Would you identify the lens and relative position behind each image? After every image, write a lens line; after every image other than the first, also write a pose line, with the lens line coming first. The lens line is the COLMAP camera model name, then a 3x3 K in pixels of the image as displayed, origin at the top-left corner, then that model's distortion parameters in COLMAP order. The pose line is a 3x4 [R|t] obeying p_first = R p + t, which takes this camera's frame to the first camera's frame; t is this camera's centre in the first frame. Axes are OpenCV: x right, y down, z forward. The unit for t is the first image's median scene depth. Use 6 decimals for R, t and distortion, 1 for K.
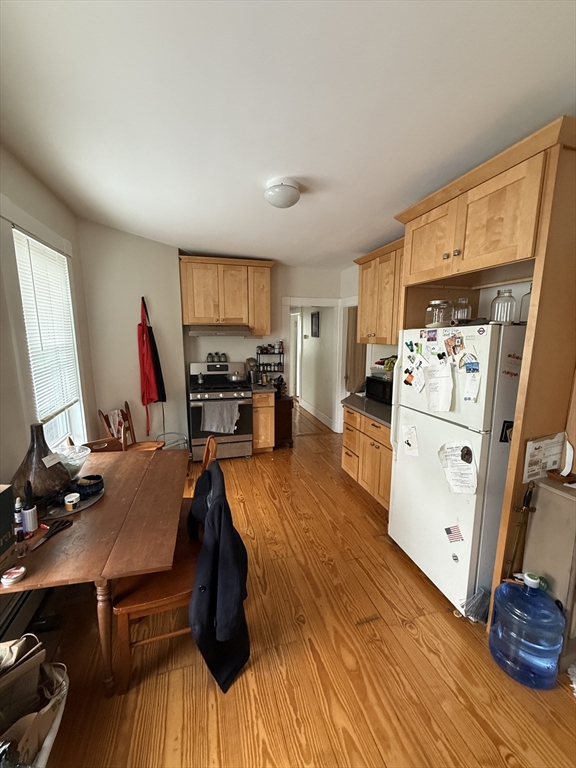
lens RADIAL K [[306.3, 0, 288.0], [0, 306.3, 384.0], [0, 0, 1]] dist [-0.000943, 0.000219]
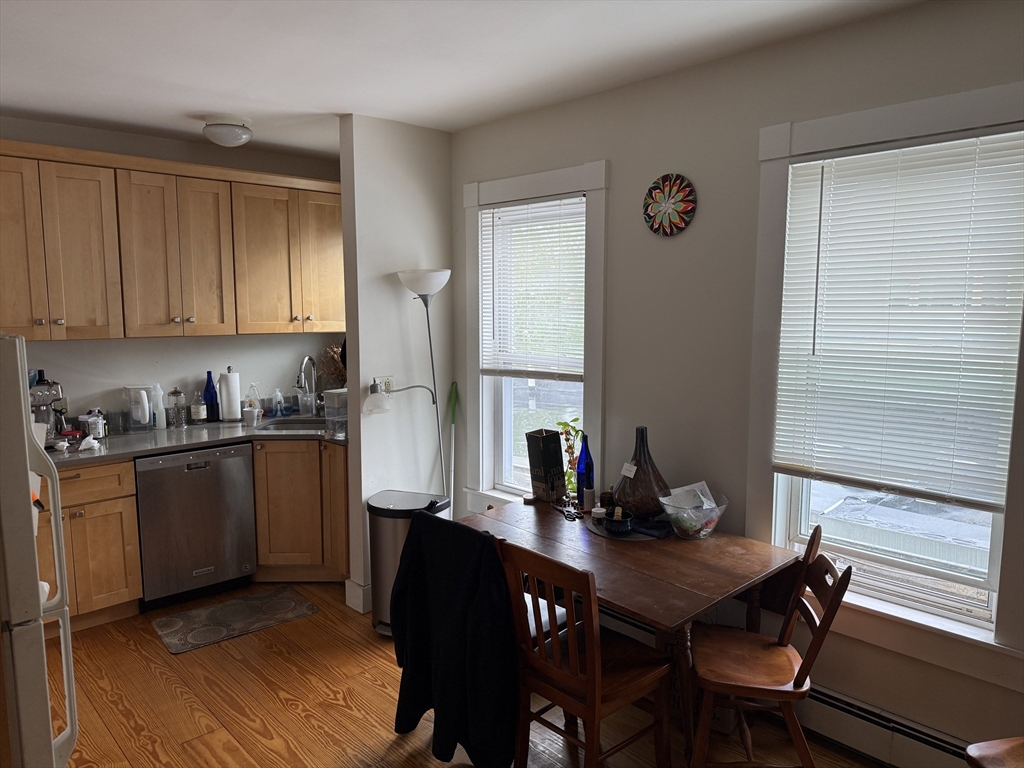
lens RADIAL K [[717.1, 0, 498.5], [0, 717.1, 383.8], [0, 0, 1]] dist [0.039536, -0.039250]
pose [[-0.894718, 0.050207, -0.443801, 0.198393], [-0.076682, 0.961639, 0.263382, -0.226359], [0.440000, 0.269684, -0.856546, 1.181907]]
